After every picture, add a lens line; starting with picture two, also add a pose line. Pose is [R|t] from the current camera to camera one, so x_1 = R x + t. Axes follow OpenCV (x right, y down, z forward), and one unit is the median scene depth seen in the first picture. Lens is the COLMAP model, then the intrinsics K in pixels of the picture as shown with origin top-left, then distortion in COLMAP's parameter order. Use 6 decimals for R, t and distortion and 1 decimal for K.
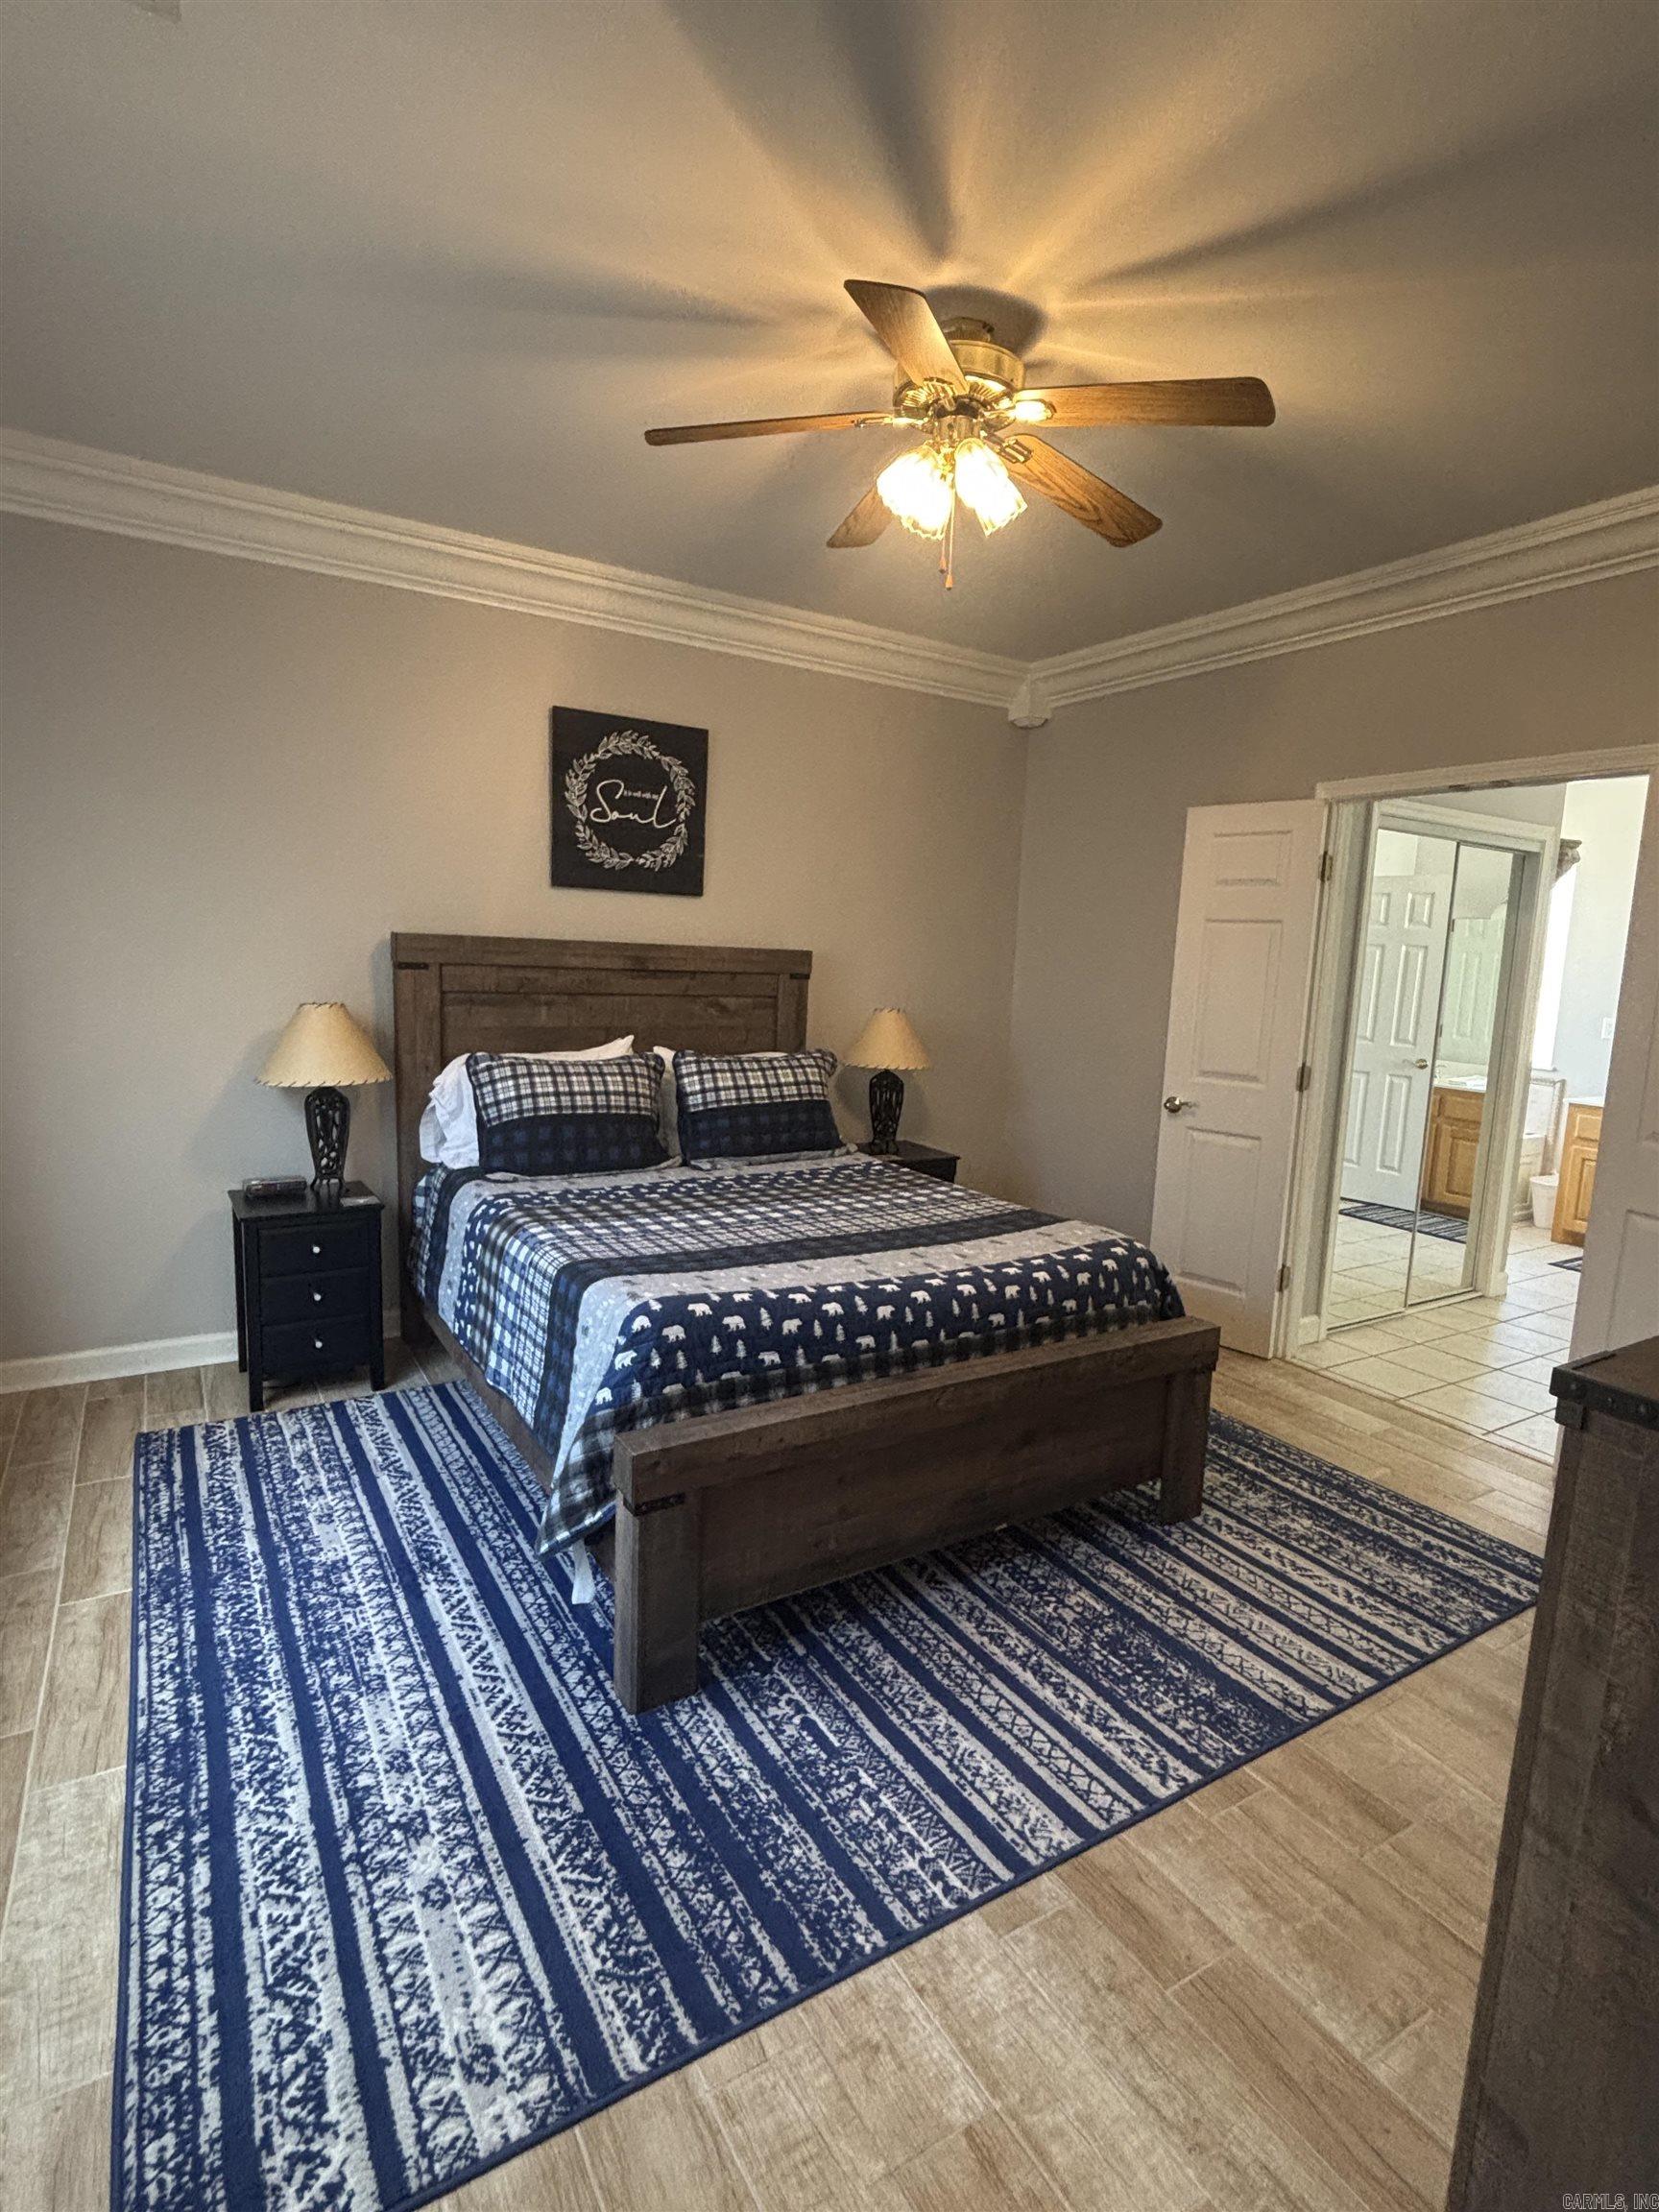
lens RADIAL K [[1118.1, 0, 832.9], [0, 1118.1, 1116.5], [0, 0, 1]] dist [0.000056, 0.003447]
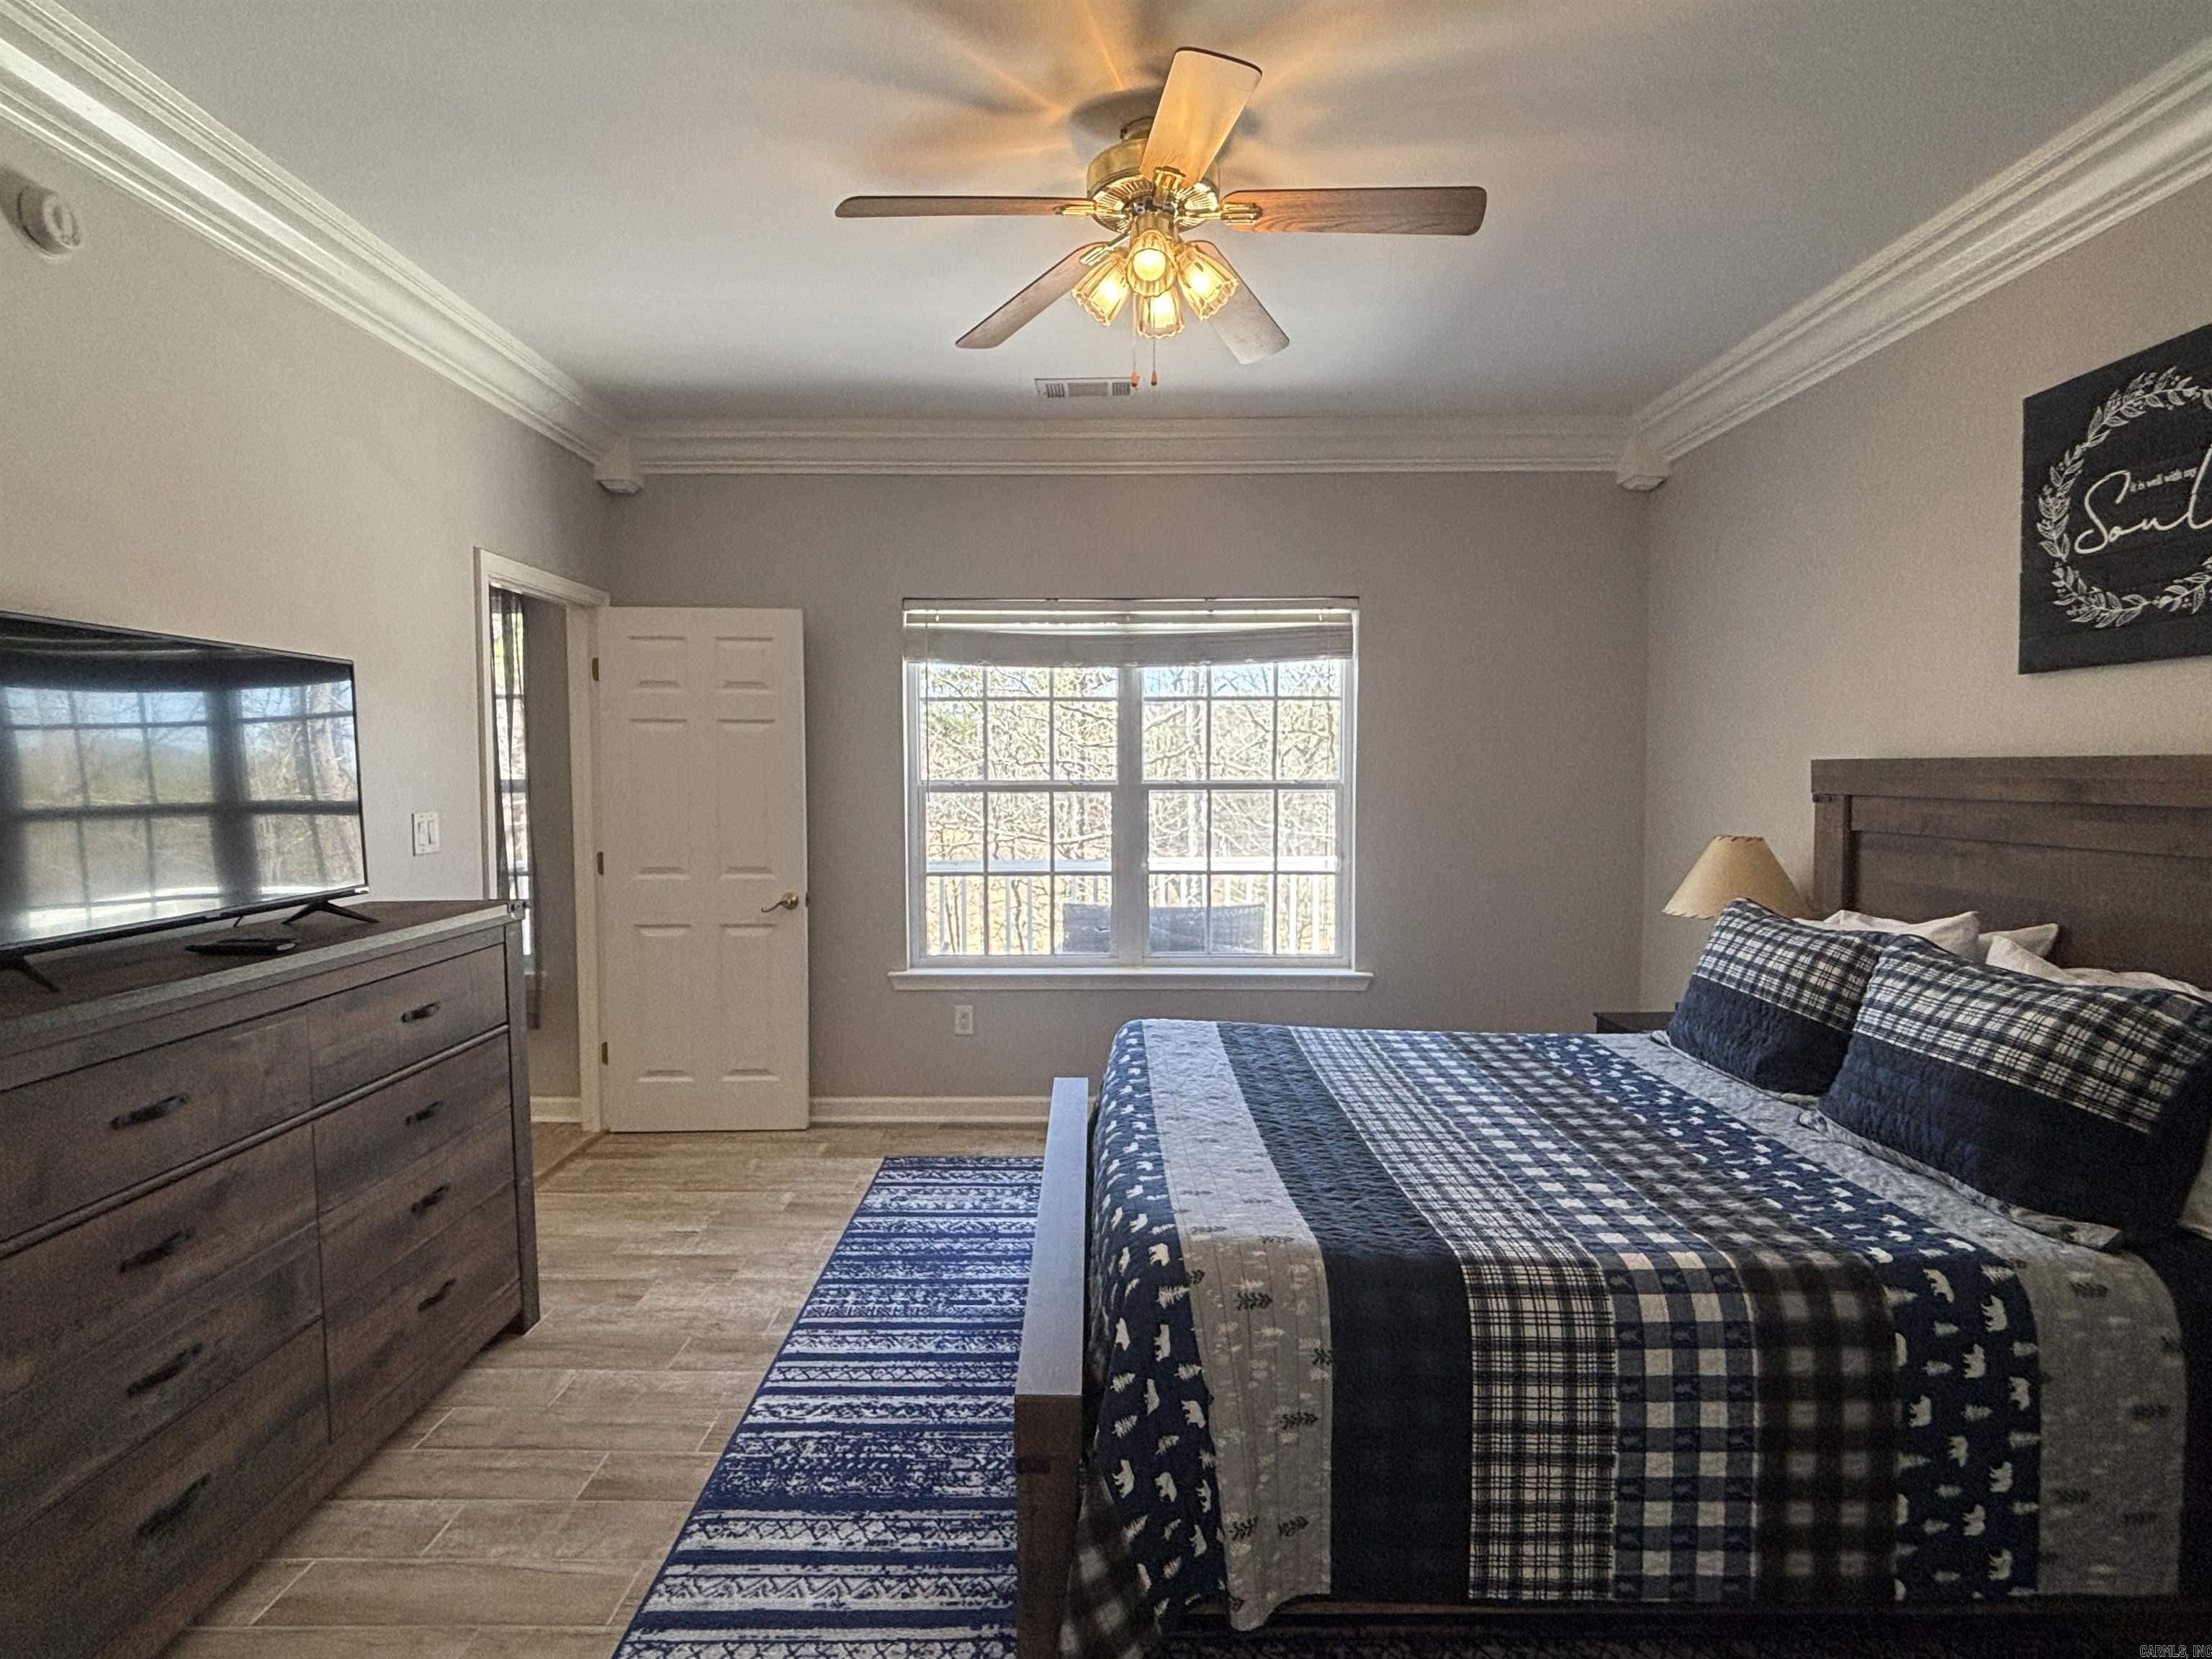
lens RADIAL K [[1118.1, 0, 1125.0], [0, 1118.1, 837.9], [0, 0, 1]] dist [0.000056, 0.003447]
pose [[-0.516193, 0.017427, -0.856295, 1.047896], [-0.138689, 0.984897, 0.103650, -0.204070], [0.845168, 0.172262, -0.505980, 1.692949]]
